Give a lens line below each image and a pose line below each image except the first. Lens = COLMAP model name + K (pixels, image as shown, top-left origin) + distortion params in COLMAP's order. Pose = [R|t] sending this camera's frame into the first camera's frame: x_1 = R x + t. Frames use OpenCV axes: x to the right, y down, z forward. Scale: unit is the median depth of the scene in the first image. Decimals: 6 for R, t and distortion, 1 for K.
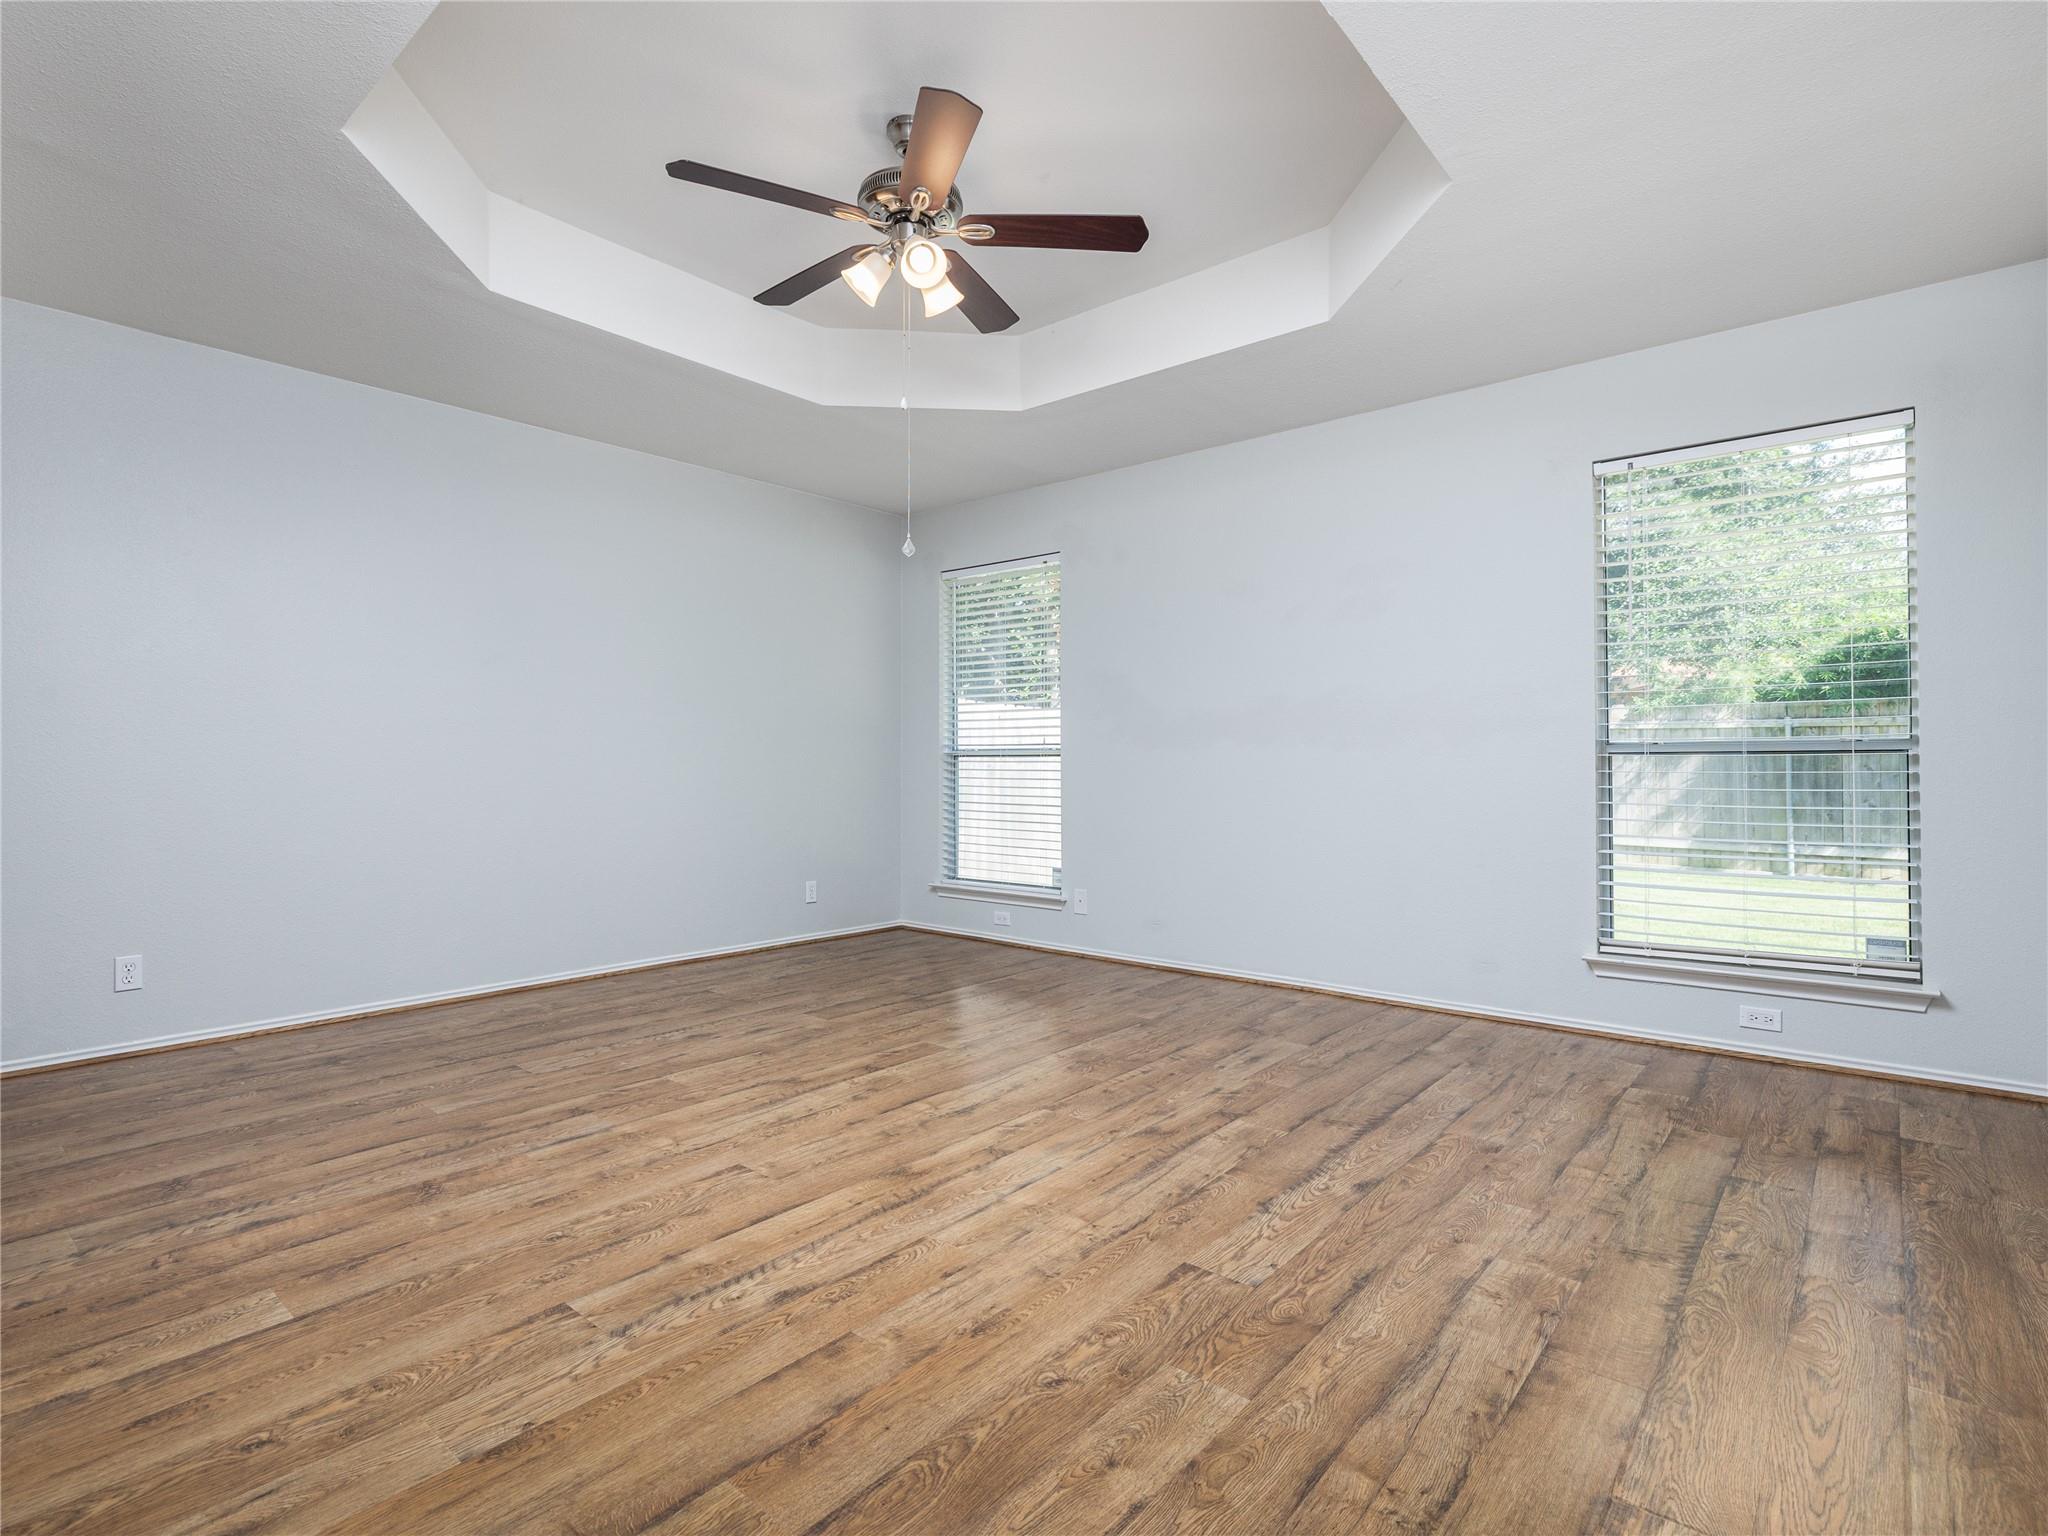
lens RADIAL K [[1029.6, 0, 1032.0], [0, 1029.6, 722.6], [0, 0, 1]] dist [-0.006463, 0.001629]
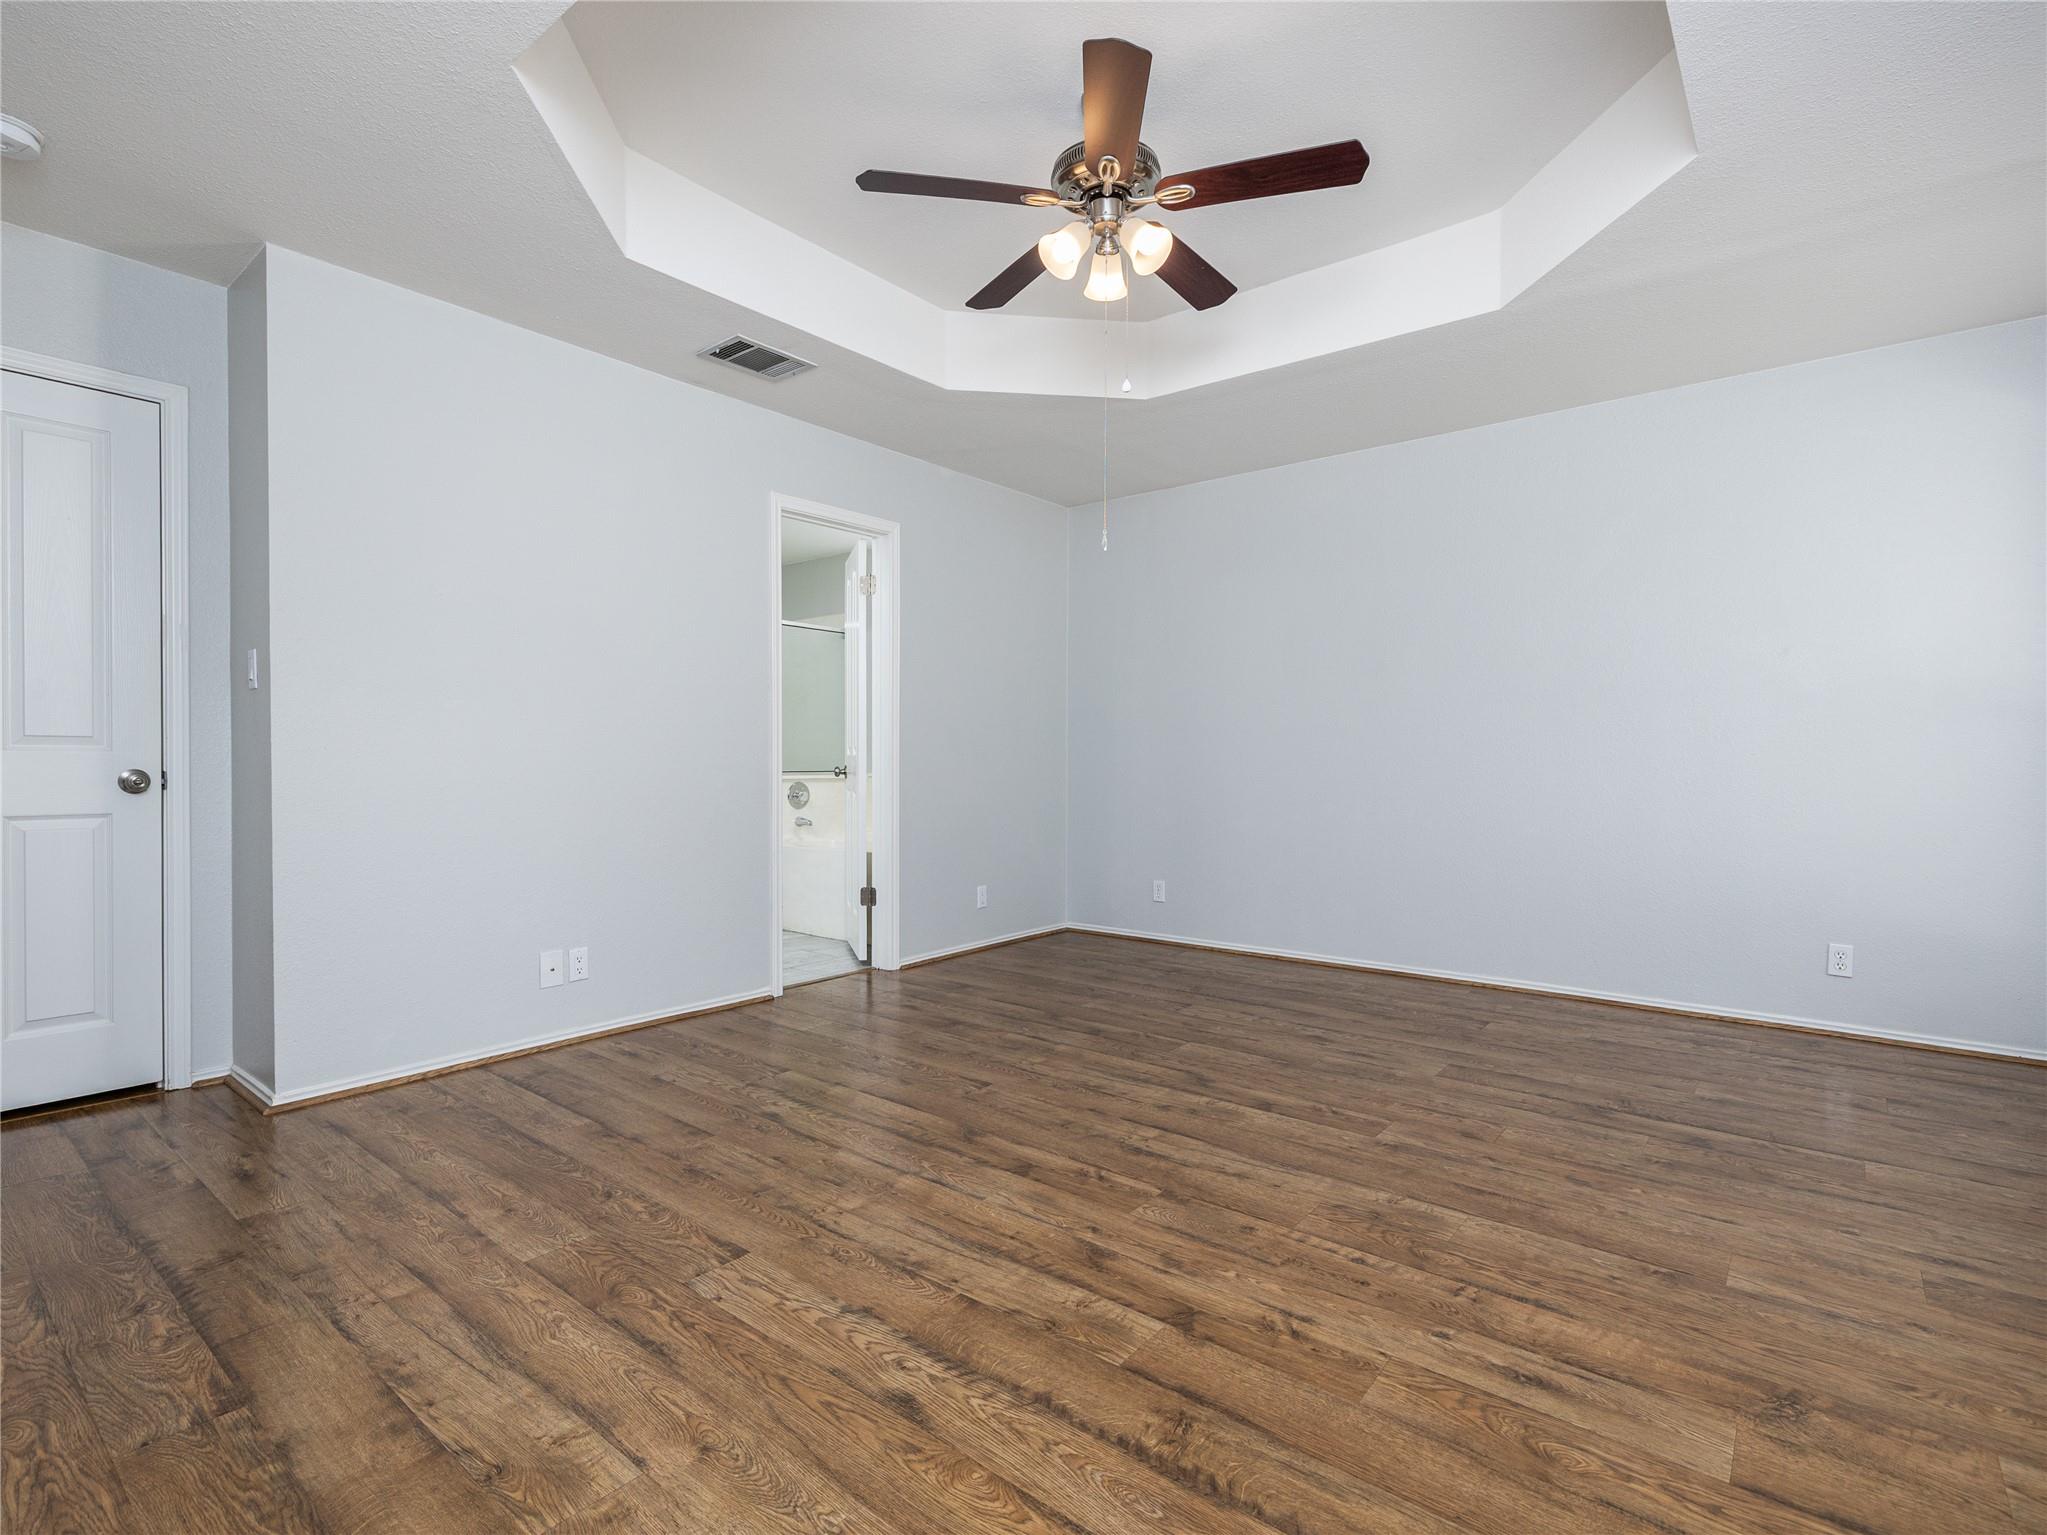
lens RADIAL K [[958.3, 0, 1003.7], [0, 958.3, 776.1], [0, 0, 1]] dist [-0.001232, -0.000340]
pose [[0.016318, 0.017741, -0.999709, 0.865600], [0.035609, 0.999198, 0.018313, 0.028241], [0.999233, -0.035898, 0.015673, 0.980347]]
